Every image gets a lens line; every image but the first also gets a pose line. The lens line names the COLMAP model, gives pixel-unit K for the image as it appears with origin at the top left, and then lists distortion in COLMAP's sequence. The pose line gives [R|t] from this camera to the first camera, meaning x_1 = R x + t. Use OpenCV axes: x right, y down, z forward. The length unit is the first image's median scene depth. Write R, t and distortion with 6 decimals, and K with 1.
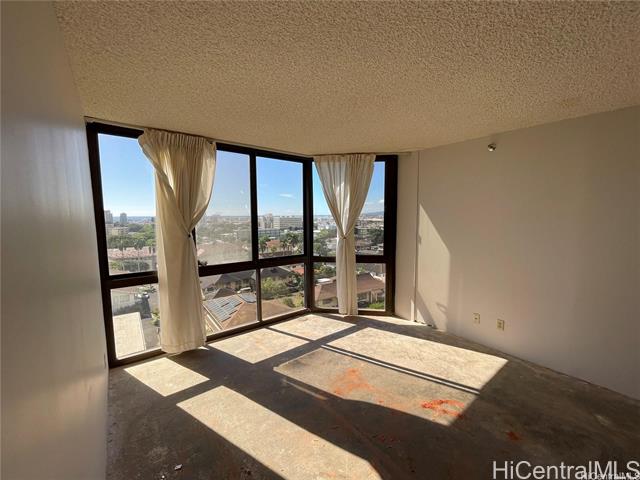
lens RADIAL K [[258.8, 0, 320.1], [0, 258.8, 241.1], [0, 0, 1]] dist [-0.001162, -0.001213]
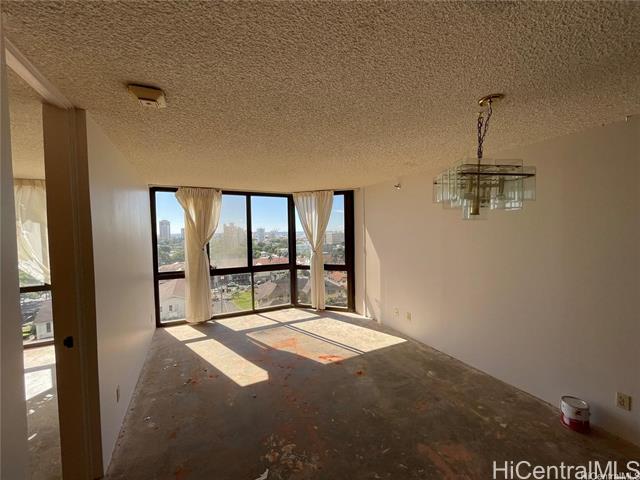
lens RADIAL K [[258.8, 0, 319.8], [0, 258.8, 242.6], [0, 0, 1]] dist [-0.001162, -0.001213]
pose [[0.980182, -0.002260, -0.198084, 0.498813], [-0.008127, 0.998634, -0.051607, 0.014072], [0.197931, 0.052194, 0.978825, -0.416721]]
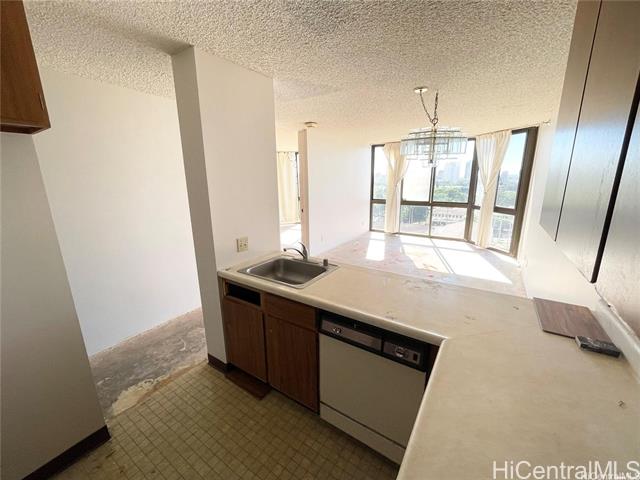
lens RADIAL K [[258.8, 0, 324.1], [0, 258.8, 240.0], [0, 0, 1]] dist [-0.001162, -0.001213]
pose [[0.332102, 0.234377, -0.913661, 1.493835], [-0.073351, 0.972121, 0.222711, -0.016365], [0.940387, -0.006945, 0.340035, -0.424746]]
